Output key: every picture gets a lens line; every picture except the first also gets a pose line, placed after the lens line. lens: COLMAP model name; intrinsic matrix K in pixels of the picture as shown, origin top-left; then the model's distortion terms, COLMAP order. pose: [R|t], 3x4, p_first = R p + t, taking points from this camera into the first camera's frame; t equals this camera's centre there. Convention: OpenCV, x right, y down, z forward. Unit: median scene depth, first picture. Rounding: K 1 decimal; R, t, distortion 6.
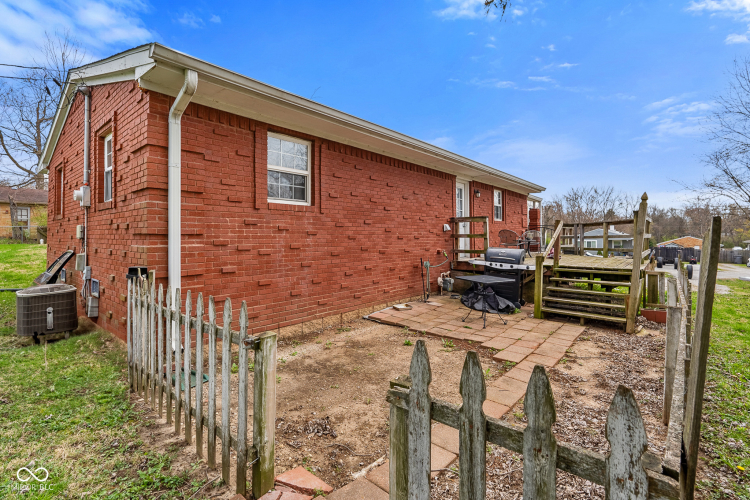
lens RADIAL K [[353.1, 0, 380.6], [0, 353.1, 237.7], [0, 0, 1]] dist [0.033362, -0.000003]
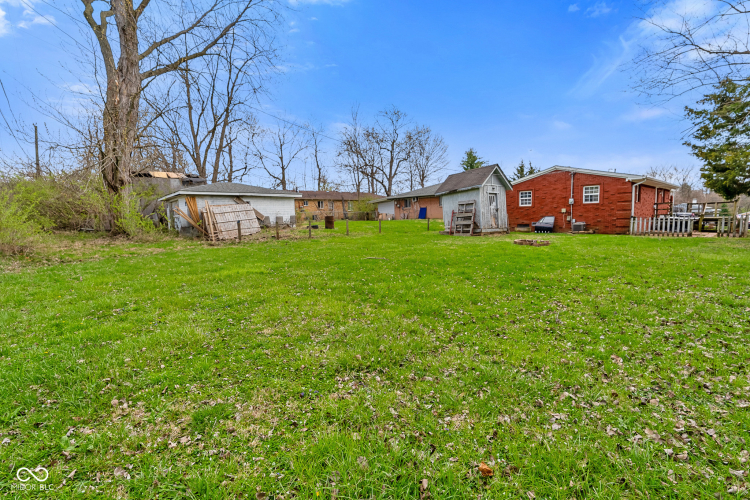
lens RADIAL K [[353.1, 0, 380.6], [0, 353.1, 237.7], [0, 0, 1]] dist [0.033362, -0.000003]
pose [[0.991371, -0.014430, -0.130289, -1.649969], [0.021228, 0.998476, 0.050939, 0.026028], [0.129355, -0.053265, 0.990167, -2.164901]]
